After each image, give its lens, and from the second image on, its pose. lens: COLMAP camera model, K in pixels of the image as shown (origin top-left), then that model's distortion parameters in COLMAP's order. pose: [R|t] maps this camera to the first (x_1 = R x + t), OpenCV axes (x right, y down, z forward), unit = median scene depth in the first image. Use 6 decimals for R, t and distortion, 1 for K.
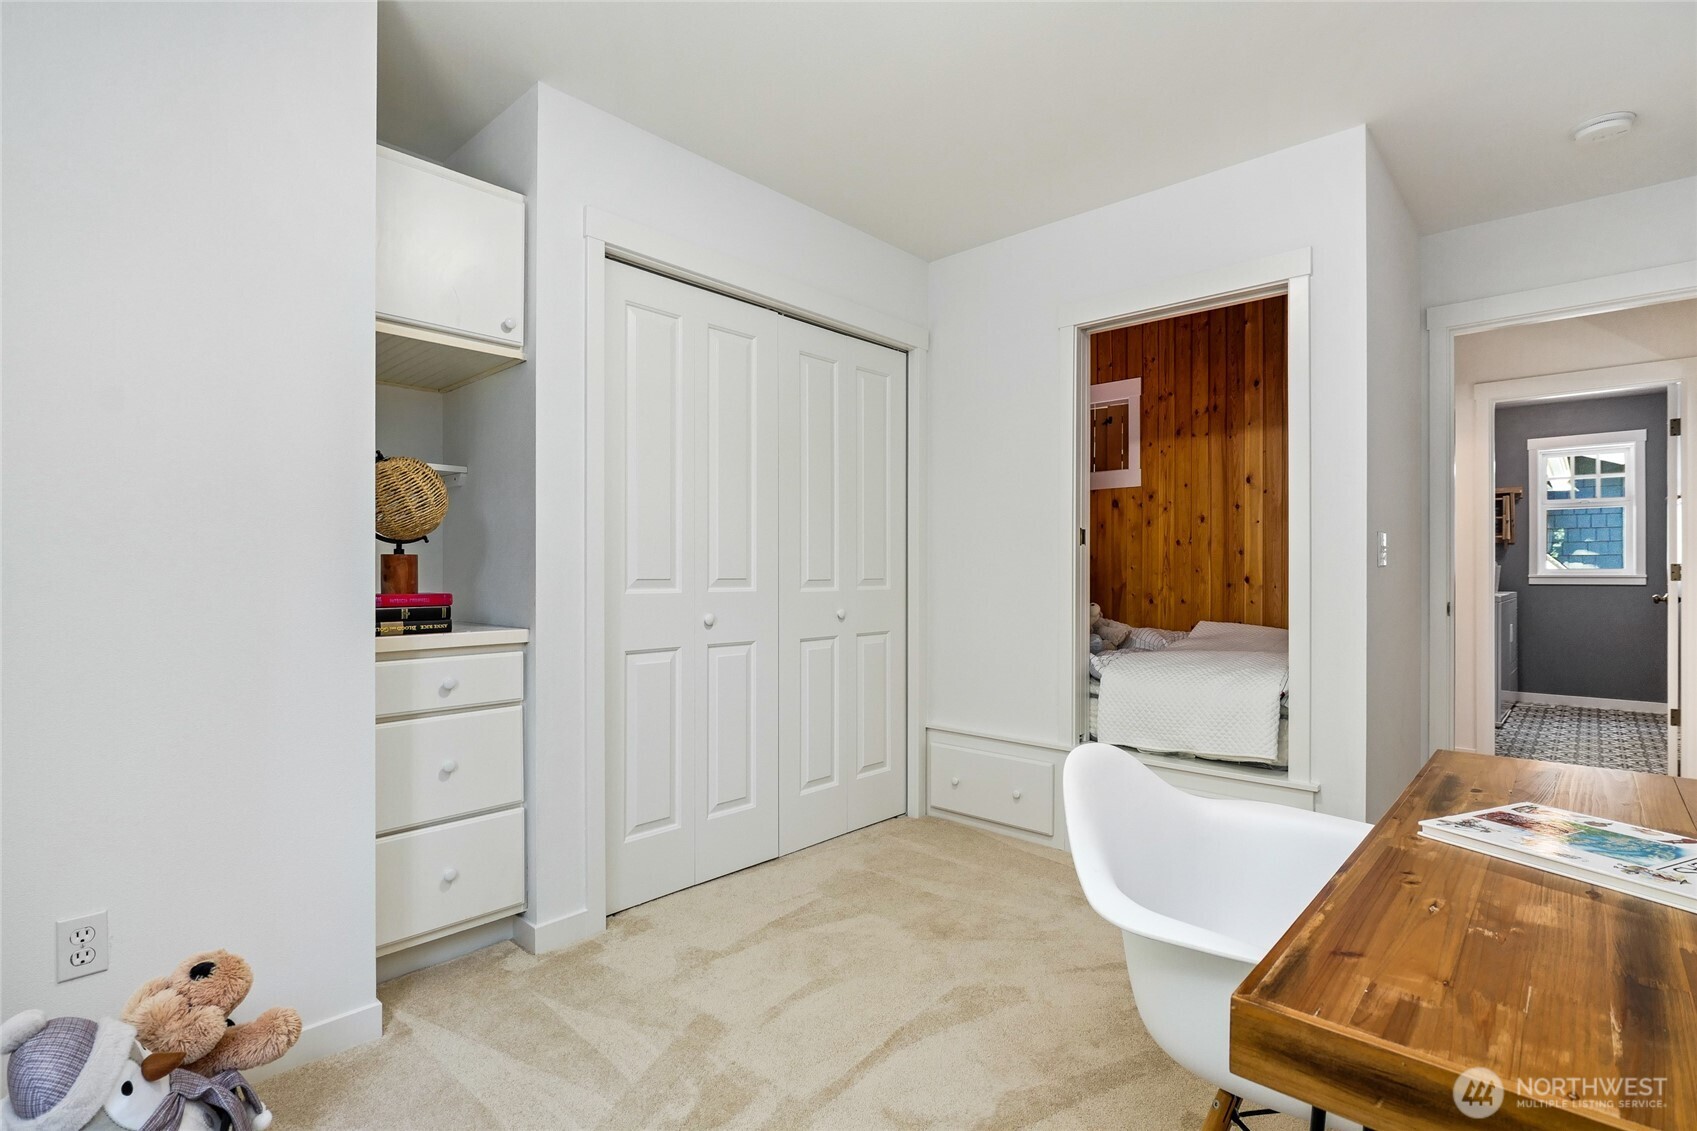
lens RADIAL K [[807.1, 0, 843.4], [0, 807.1, 568.0], [0, 0, 1]] dist [-0.010318, 0.000717]
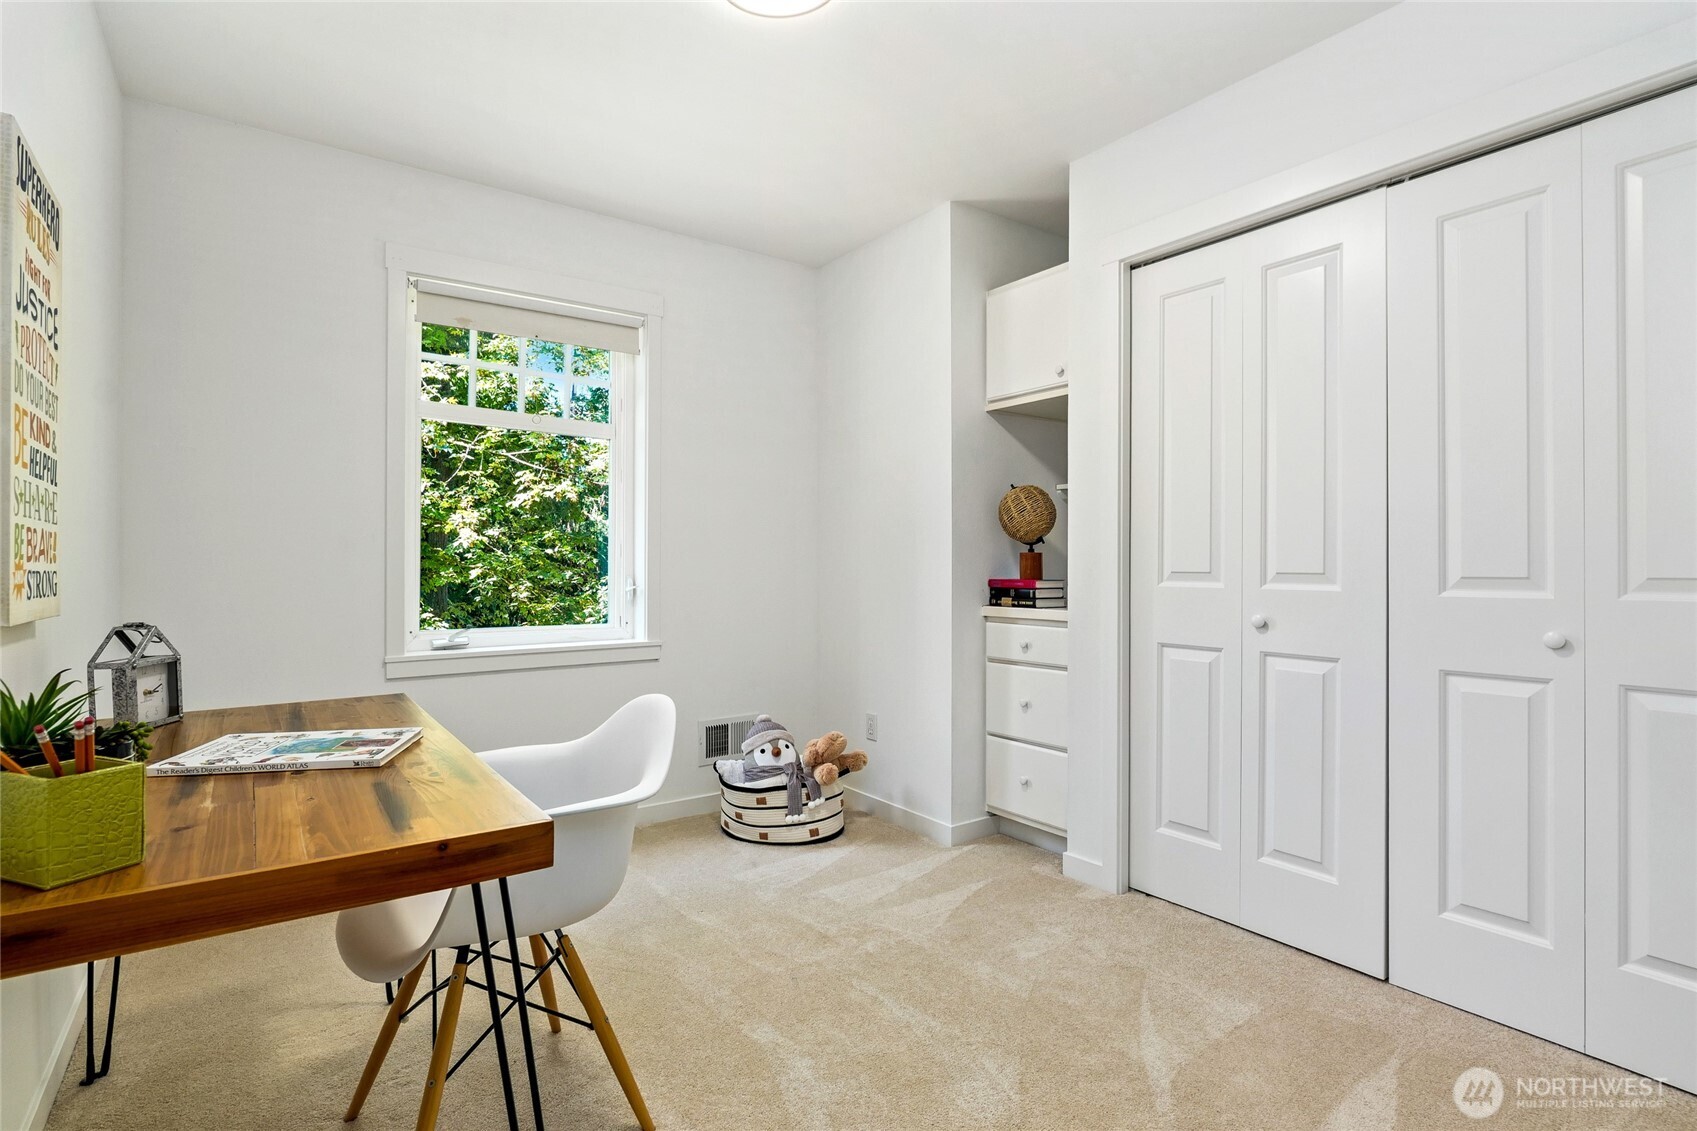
lens RADIAL K [[807.1, 0, 852.0], [0, 807.1, 566.2], [0, 0, 1]] dist [-0.010318, 0.000717]
pose [[-0.176955, -0.003981, -0.984211, 0.955968], [-0.001368, 0.999992, -0.003799, 0.013970], [0.984218, 0.000674, -0.176959, 0.962685]]
